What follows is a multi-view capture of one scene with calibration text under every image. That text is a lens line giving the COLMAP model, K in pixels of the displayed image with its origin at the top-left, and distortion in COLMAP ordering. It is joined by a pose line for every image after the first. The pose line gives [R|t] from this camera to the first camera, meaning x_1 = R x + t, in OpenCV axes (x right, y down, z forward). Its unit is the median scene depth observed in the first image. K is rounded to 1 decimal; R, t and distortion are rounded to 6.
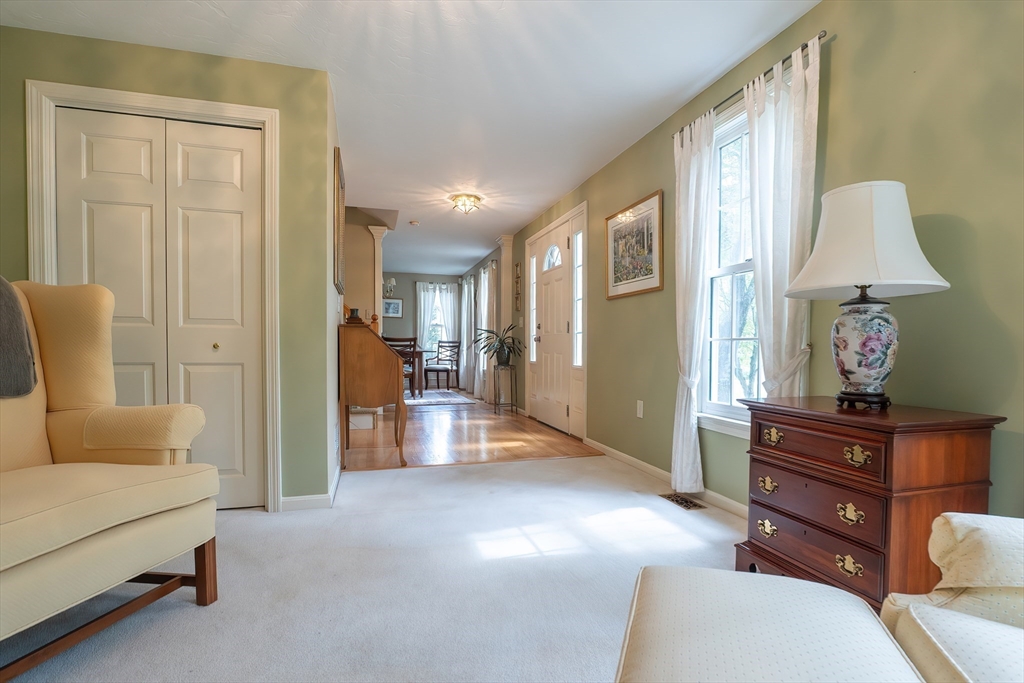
lens RADIAL K [[509.2, 0, 511.9], [0, 509.2, 359.4], [0, 0, 1]] dist [-0.024317, 0.000815]
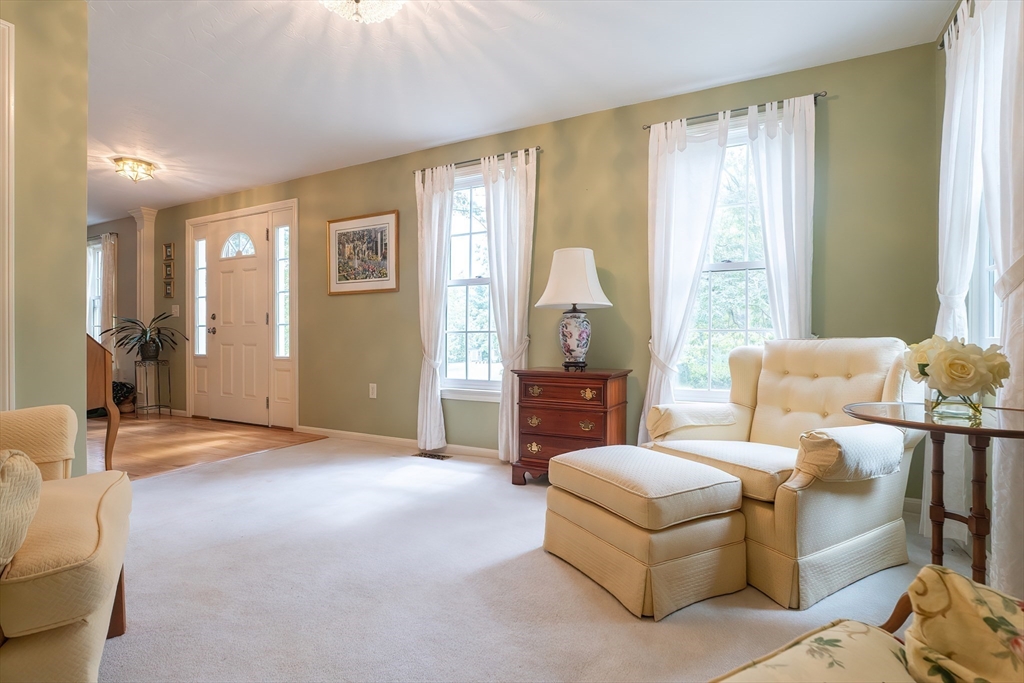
lens RADIAL K [[508.5, 0, 521.8], [0, 508.5, 344.1], [0, 0, 1]] dist [-0.027245, 0.001120]
pose [[0.677349, -0.006867, 0.735629, -0.393449], [0.020008, 0.999758, -0.009091, 0.007595], [-0.735389, 0.020876, 0.677323, -0.048628]]
